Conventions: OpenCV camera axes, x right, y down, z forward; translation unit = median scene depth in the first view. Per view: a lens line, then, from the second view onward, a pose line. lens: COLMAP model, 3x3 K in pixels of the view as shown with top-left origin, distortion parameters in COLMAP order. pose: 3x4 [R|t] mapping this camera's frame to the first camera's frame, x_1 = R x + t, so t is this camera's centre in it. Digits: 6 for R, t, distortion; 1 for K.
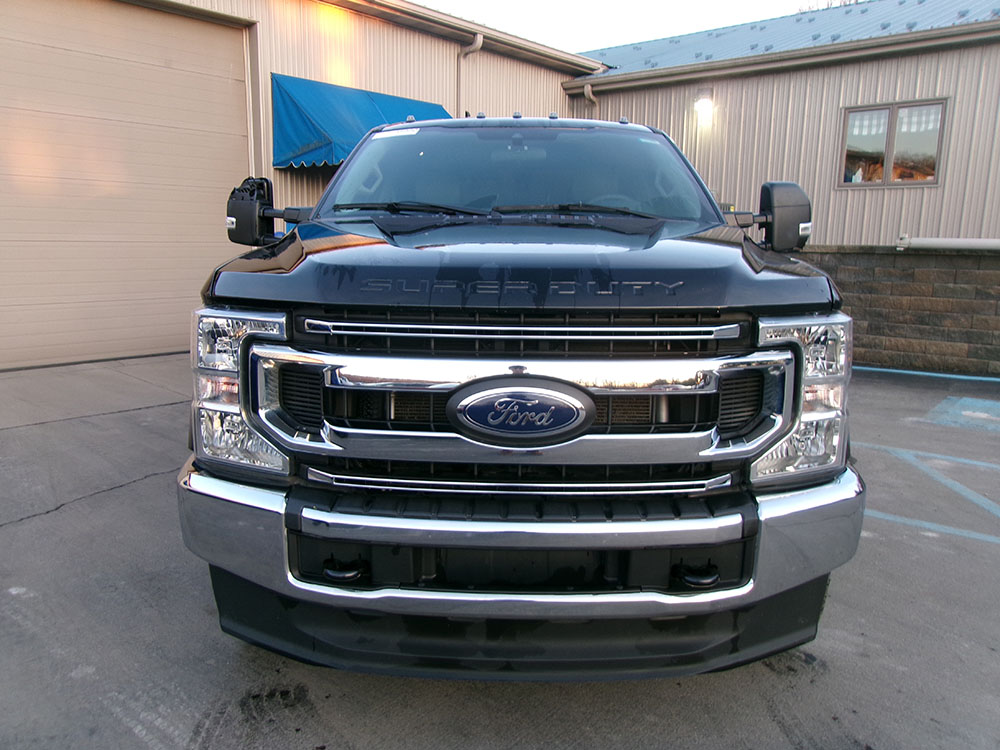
lens RADIAL K [[779.9, 0, 482.8], [0, 779.9, 372.4], [0, 0, 1]] dist [-0.014028, 0.036921]
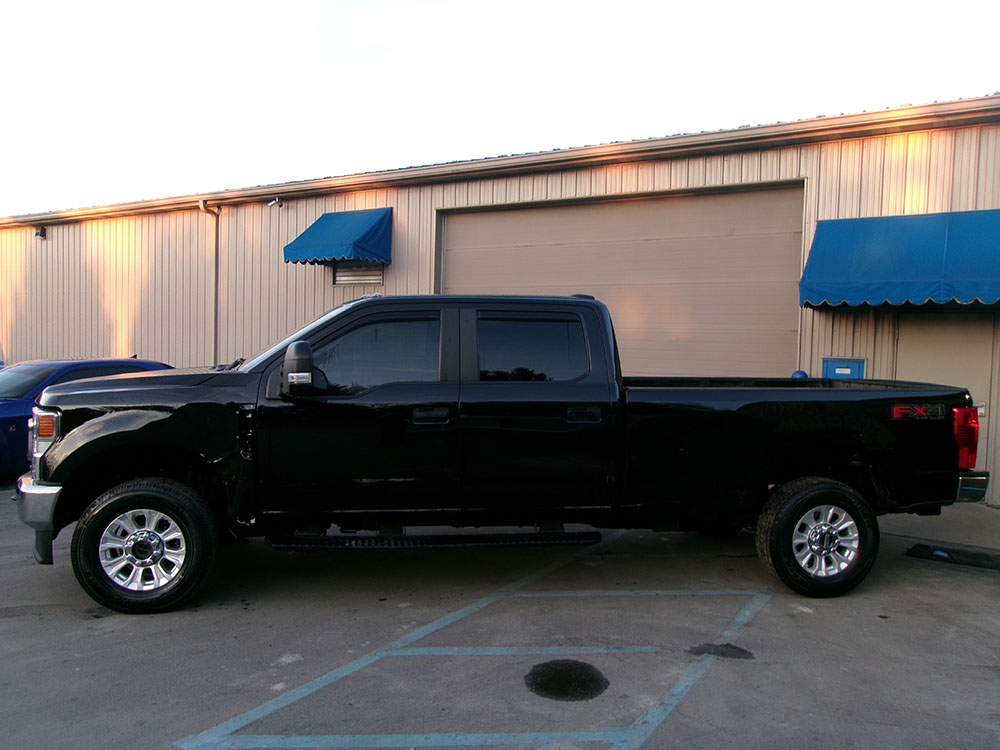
lens RADIAL K [[779.9, 0, 501.2], [0, 779.9, 380.7], [0, 0, 1]] dist [-0.014028, 0.036921]
pose [[0.152367, 0.048023, -0.987157, 0.642024], [-0.186125, 0.982341, 0.019061, -0.102842], [0.970640, 0.180830, 0.158614, 0.415802]]
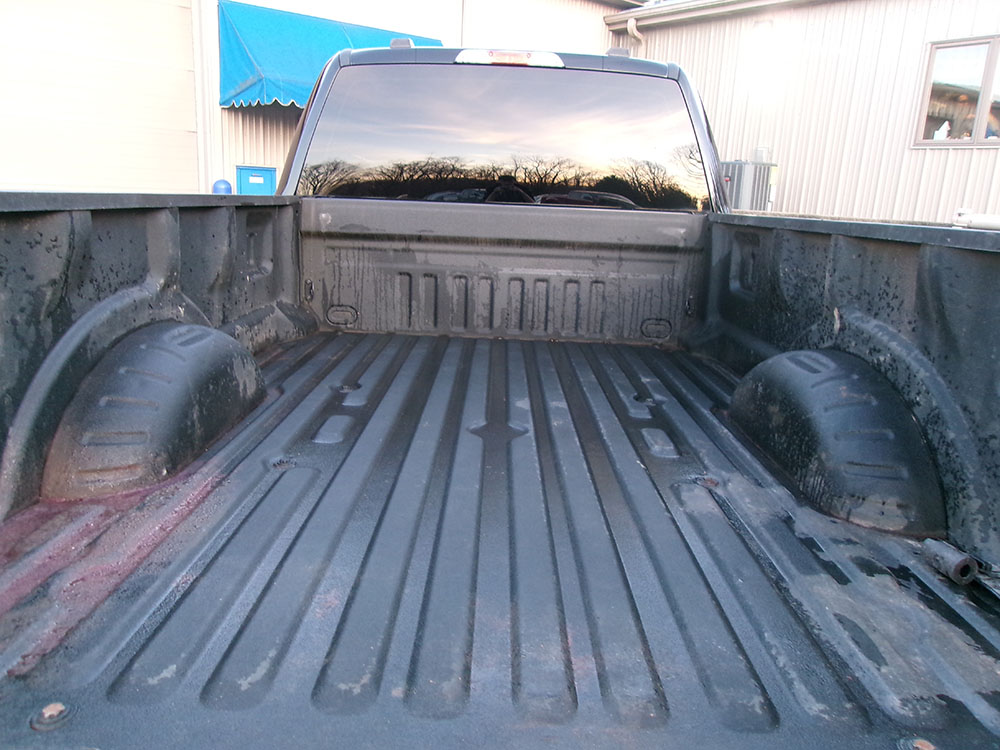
lens RADIAL K [[779.9, 0, 490.0], [0, 779.9, 365.9], [0, 0, 1]] dist [-0.014028, 0.036921]
pose [[0.982488, 0.073591, -0.171177, 0.197042], [-0.065283, 0.996422, 0.053671, -0.030853], [0.174515, -0.041556, 0.983777, 0.143611]]
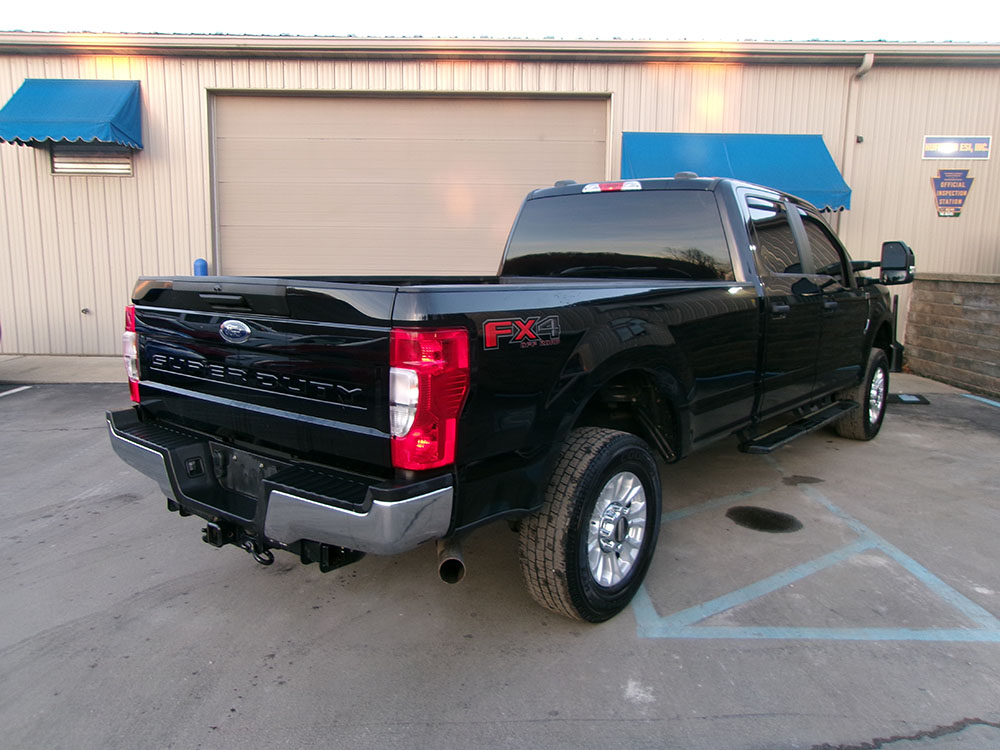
lens RADIAL K [[779.9, 0, 489.6], [0, 779.9, 369.8], [0, 0, 1]] dist [-0.014028, 0.036921]
pose [[0.649042, 0.106929, -0.753200, 0.485586], [-0.131882, 0.990897, 0.027029, -0.025460], [0.749234, 0.081791, 0.657236, 0.081583]]
